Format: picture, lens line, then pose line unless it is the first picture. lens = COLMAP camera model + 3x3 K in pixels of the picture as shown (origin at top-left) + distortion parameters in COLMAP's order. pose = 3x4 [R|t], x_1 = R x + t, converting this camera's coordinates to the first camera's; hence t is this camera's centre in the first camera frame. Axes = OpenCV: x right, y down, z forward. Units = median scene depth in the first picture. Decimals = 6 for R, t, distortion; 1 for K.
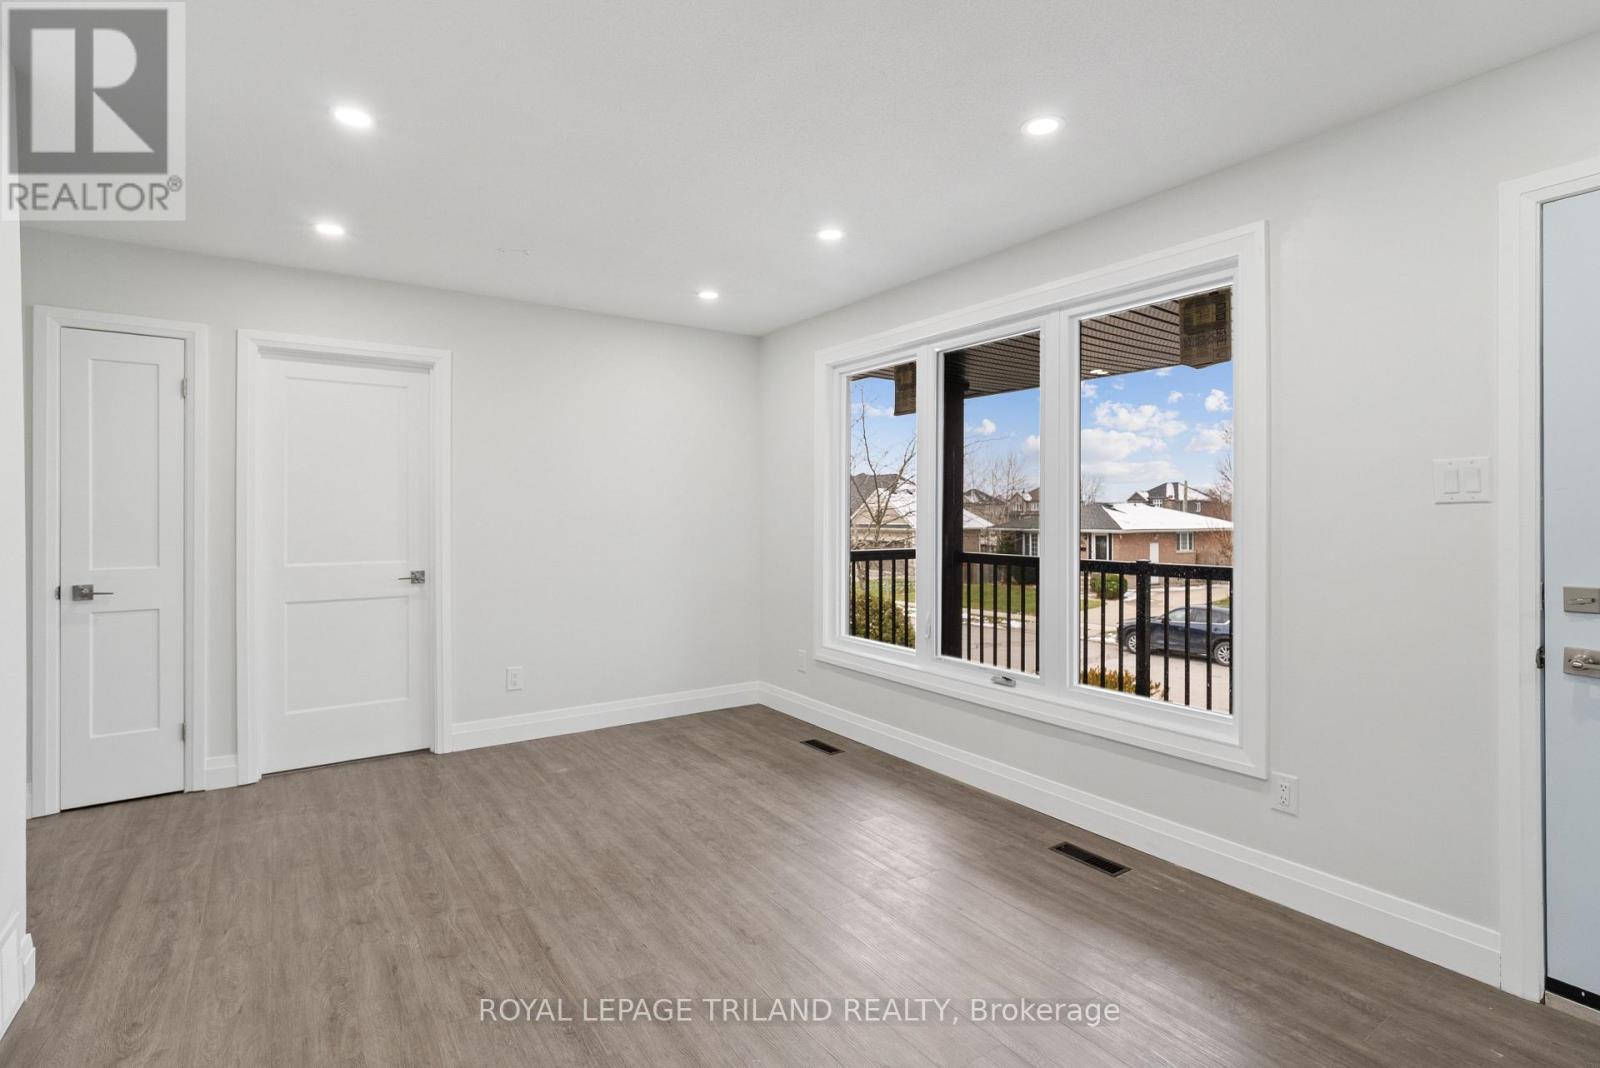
lens RADIAL K [[767.1, 0, 820.4], [0, 767.1, 517.8], [0, 0, 1]] dist [0.000155, 0.000190]
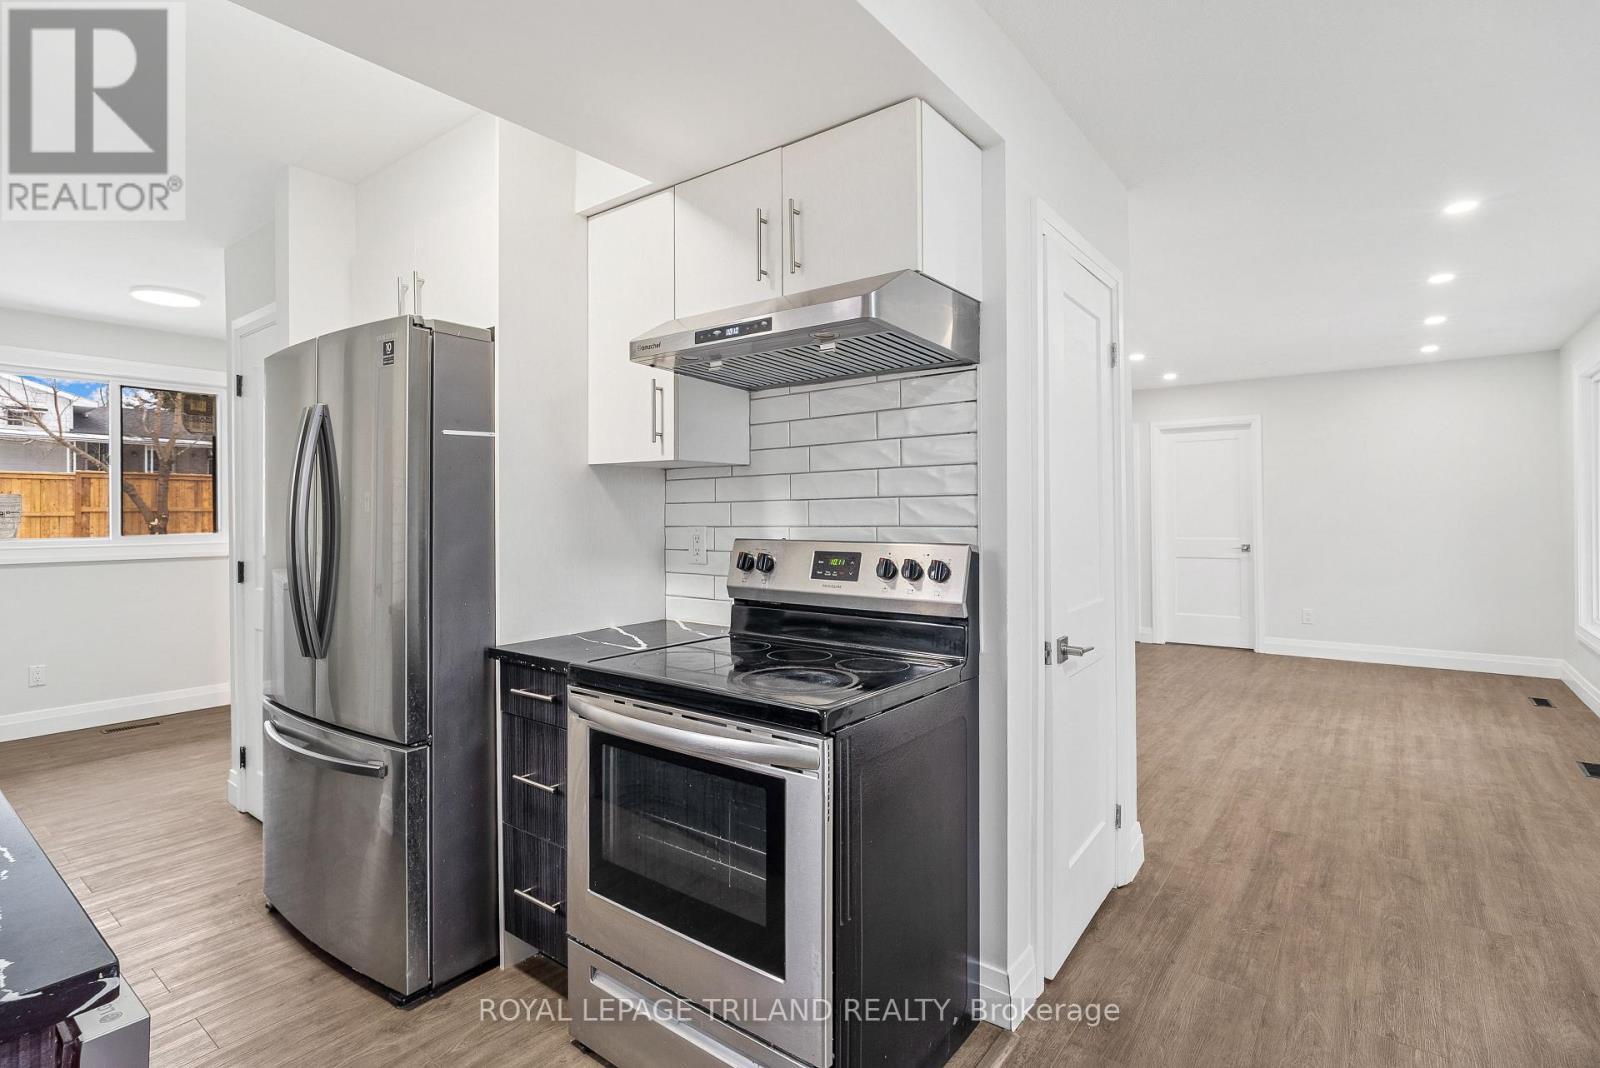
lens RADIAL K [[803.5, 0, 797.9], [0, 803.5, 516.9], [0, 0, 1]] dist [0.019734, 0.000503]
pose [[0.307887, 0.001166, -0.951422, 1.183033], [0.000254, 0.999999, 0.001308, 0.007494], [0.951423, -0.000645, 0.307886, -0.676170]]
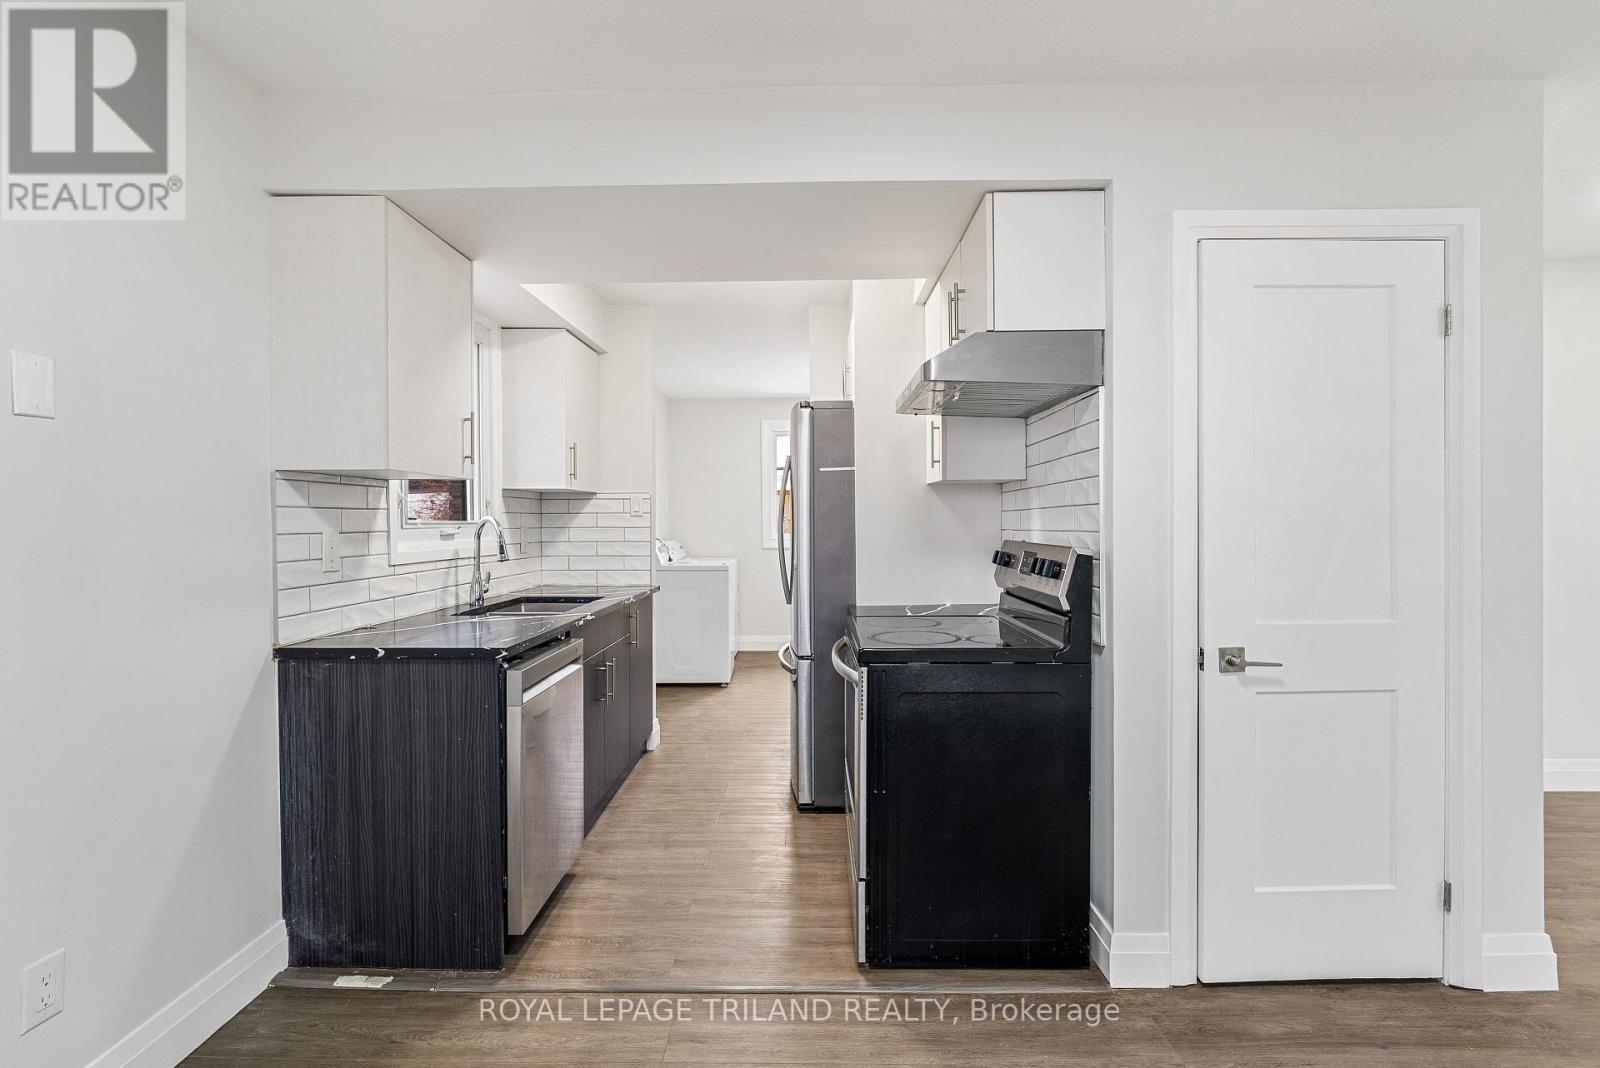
lens RADIAL K [[803.5, 0, 797.9], [0, 803.5, 516.9], [0, 0, 1]] dist [0.019734, 0.000503]
pose [[-0.580355, -0.000771, -0.814363, 1.364776], [0.001727, 0.999996, -0.002178, 0.003966], [0.814362, -0.002671, -0.580351, -0.118564]]
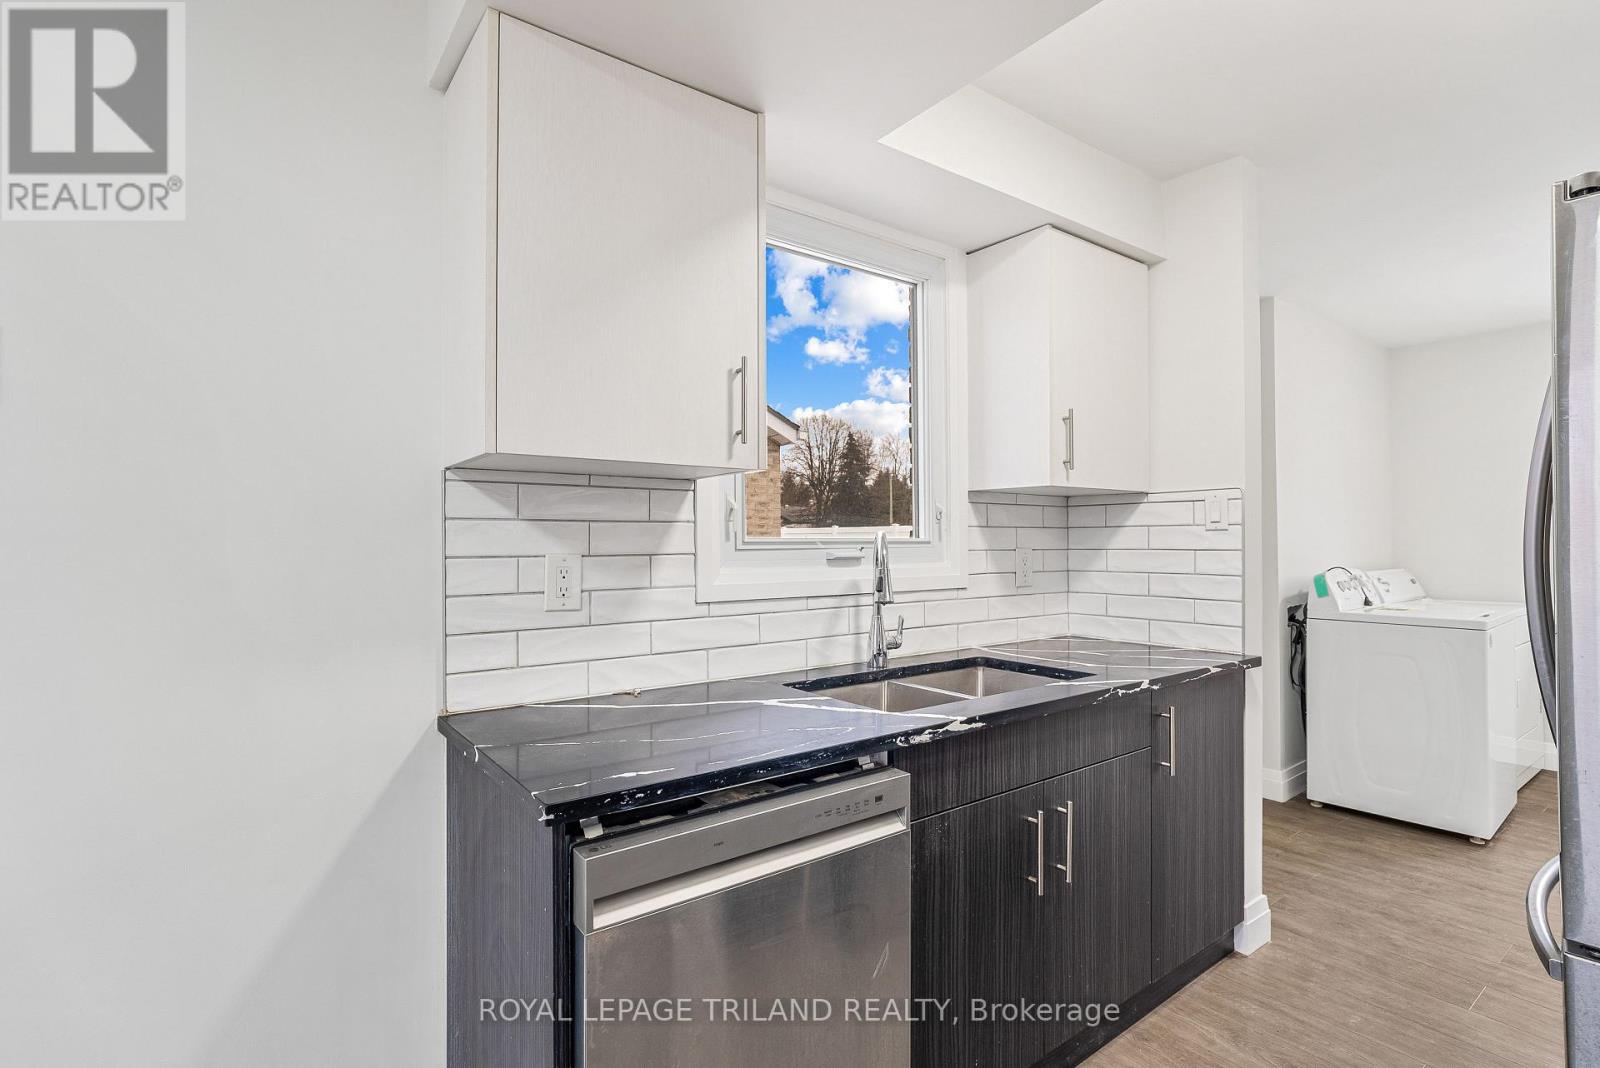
lens RADIAL K [[767.2, 0, 800.0], [0, 767.2, 534.0], [0, 0, 1]] dist [-0.003413, -0.000239]
pose [[-0.998839, 0.003939, -0.048014, 0.815916], [0.004312, 0.999961, -0.007658, 0.007061], [0.047982, -0.007856, -0.998817, -0.431310]]
